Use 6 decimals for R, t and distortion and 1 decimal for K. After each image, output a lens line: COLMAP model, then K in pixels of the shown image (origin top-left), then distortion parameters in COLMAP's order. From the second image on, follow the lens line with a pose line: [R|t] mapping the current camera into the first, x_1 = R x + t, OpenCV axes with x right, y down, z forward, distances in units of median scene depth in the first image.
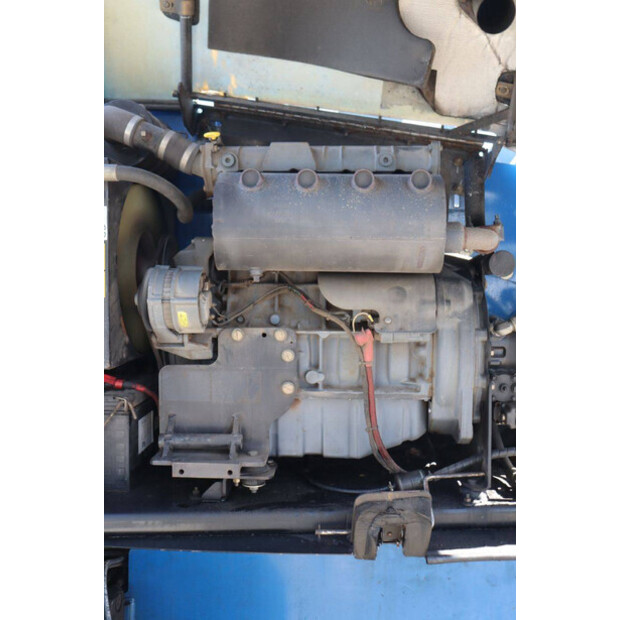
lens RADIAL K [[776.9, 0, 309.9], [0, 776.9, 312.4], [0, 0, 1]] dist [-0.030196, 0.000000]
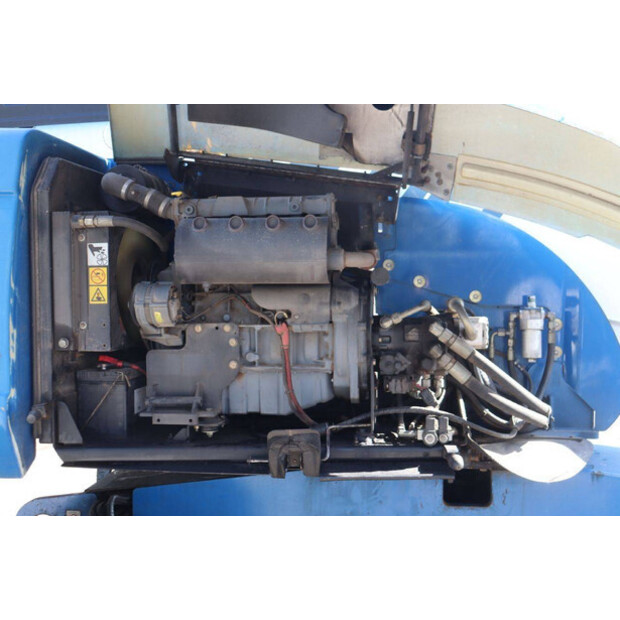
lens RADIAL K [[904.7, 0, 310.2], [0, 904.7, 307.3], [0, 0, 1]] dist [0.000905, 0.000000]
pose [[0.994753, -0.013488, -0.101408, 0.288436], [0.010856, 0.999591, -0.026457, 0.037026], [0.101723, 0.025217, 0.994493, -0.665817]]
